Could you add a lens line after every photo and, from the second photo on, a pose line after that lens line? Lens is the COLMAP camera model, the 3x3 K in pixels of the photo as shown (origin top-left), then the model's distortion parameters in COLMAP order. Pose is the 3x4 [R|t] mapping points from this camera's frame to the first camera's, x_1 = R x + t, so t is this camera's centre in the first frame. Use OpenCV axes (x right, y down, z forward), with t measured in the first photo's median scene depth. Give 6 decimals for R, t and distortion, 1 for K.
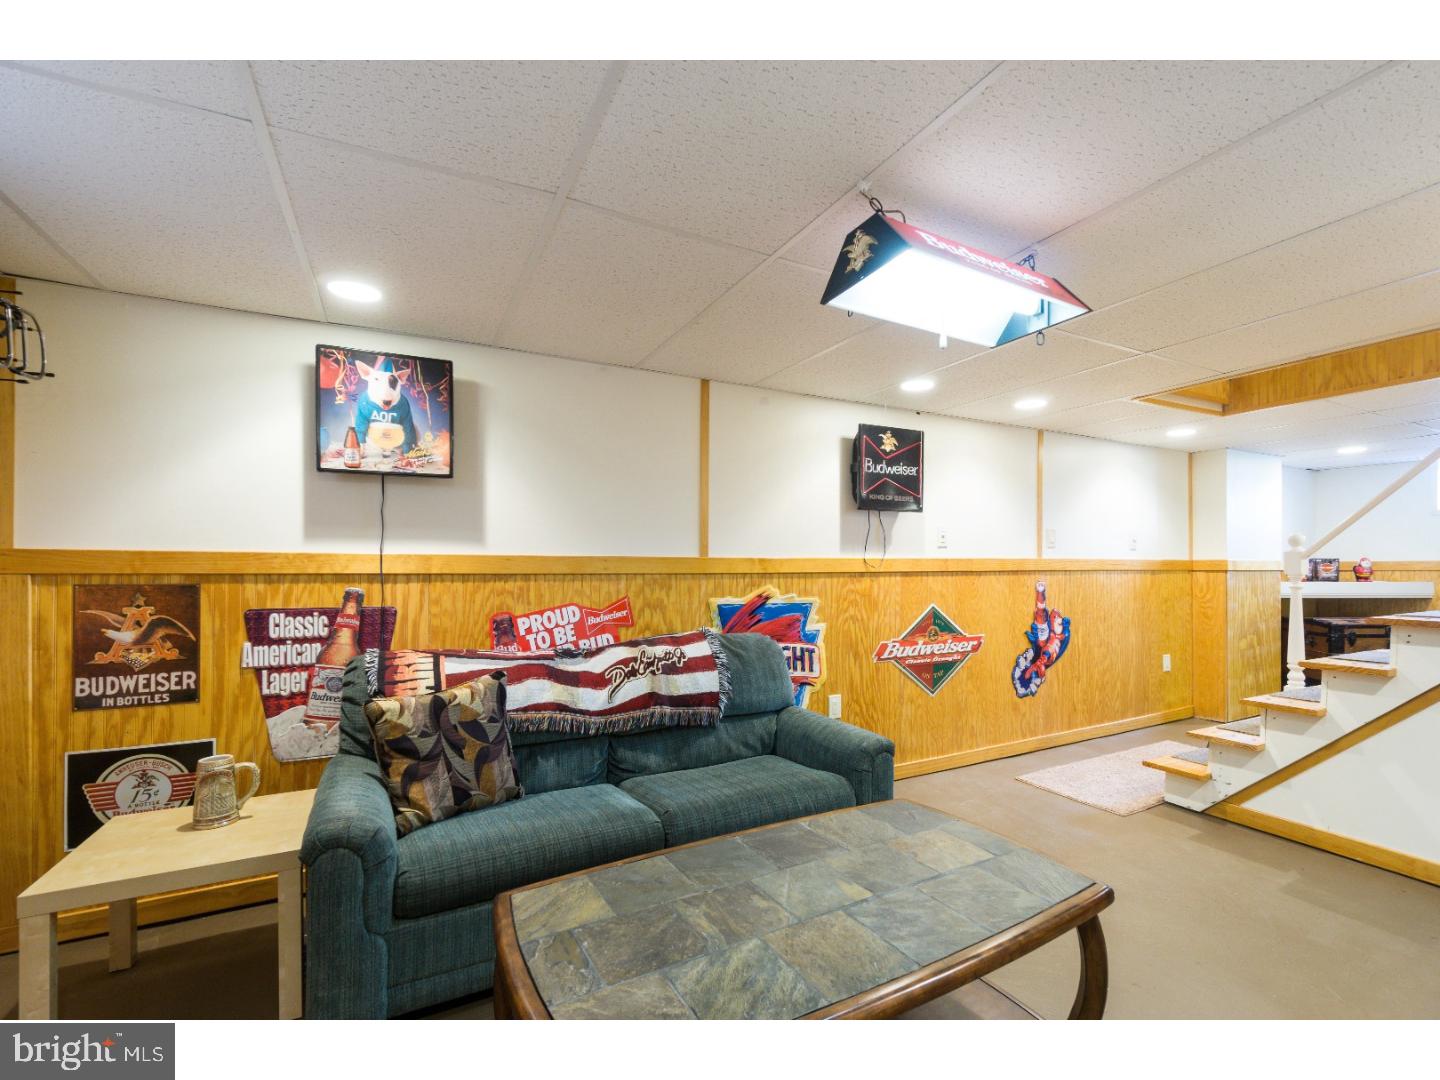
lens RADIAL K [[633.0, 0, 734.5], [0, 633.0, 563.1], [0, 0, 1]] dist [0.003046, -0.000130]
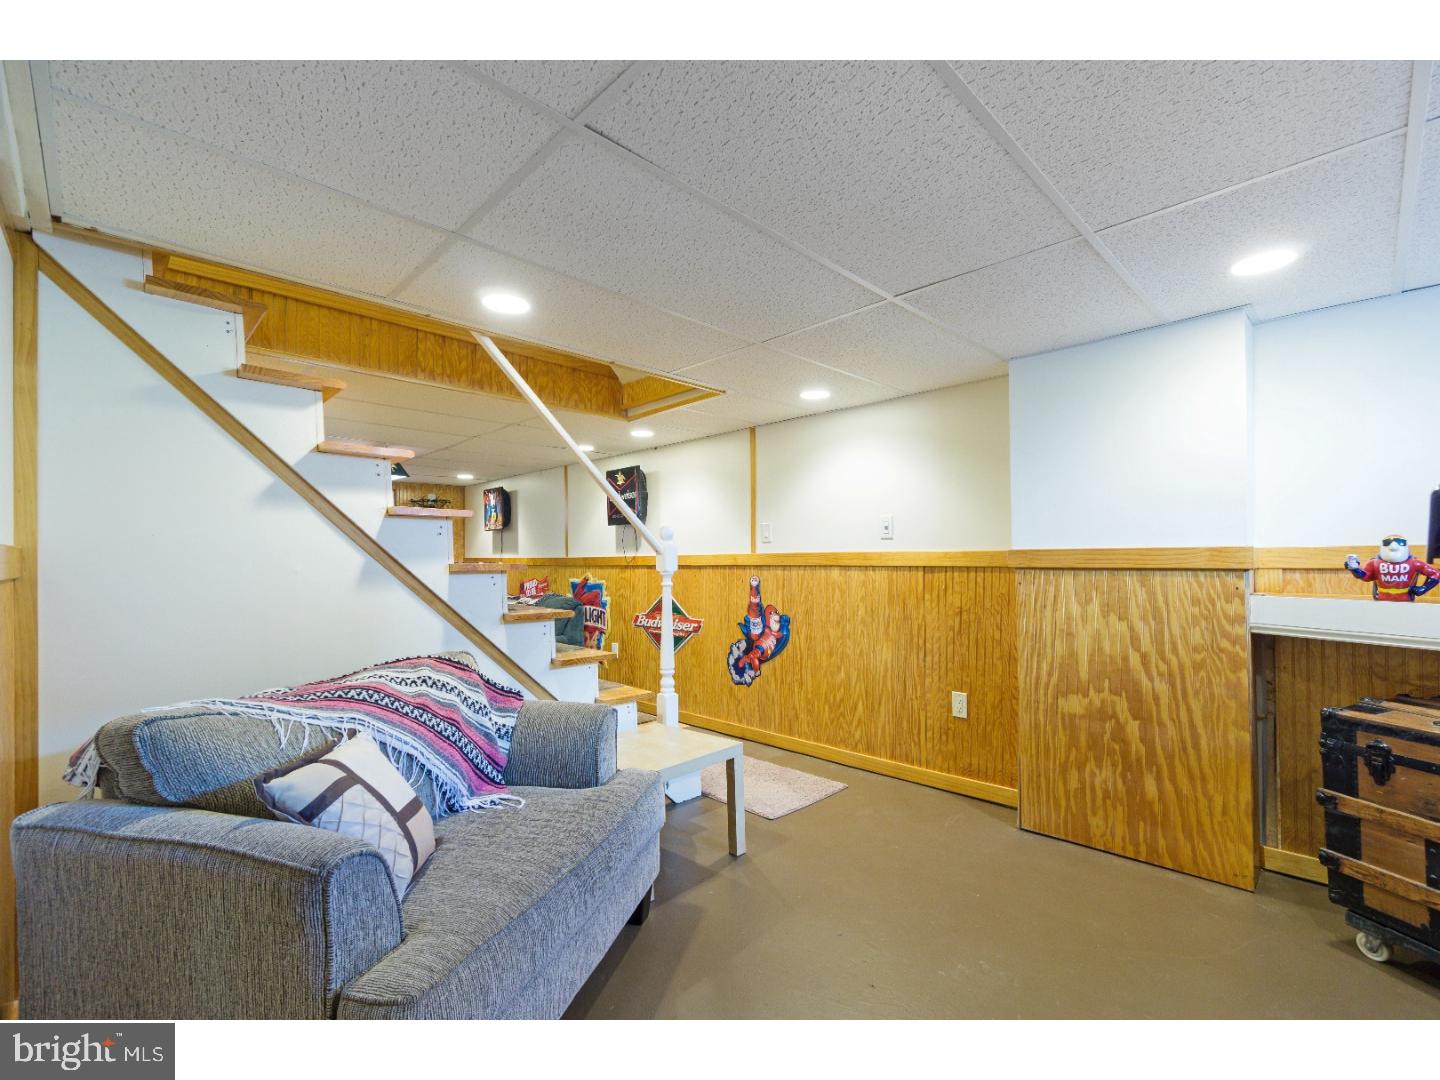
lens RADIAL K [[633.0, 0, 719.6], [0, 633.0, 552.3], [0, 0, 1]] dist [0.003046, -0.000130]
pose [[0.293129, -0.013175, -0.955982, 1.465909], [0.010062, 0.999892, -0.010695, 0.000958], [0.956020, -0.006484, 0.293230, 0.659294]]
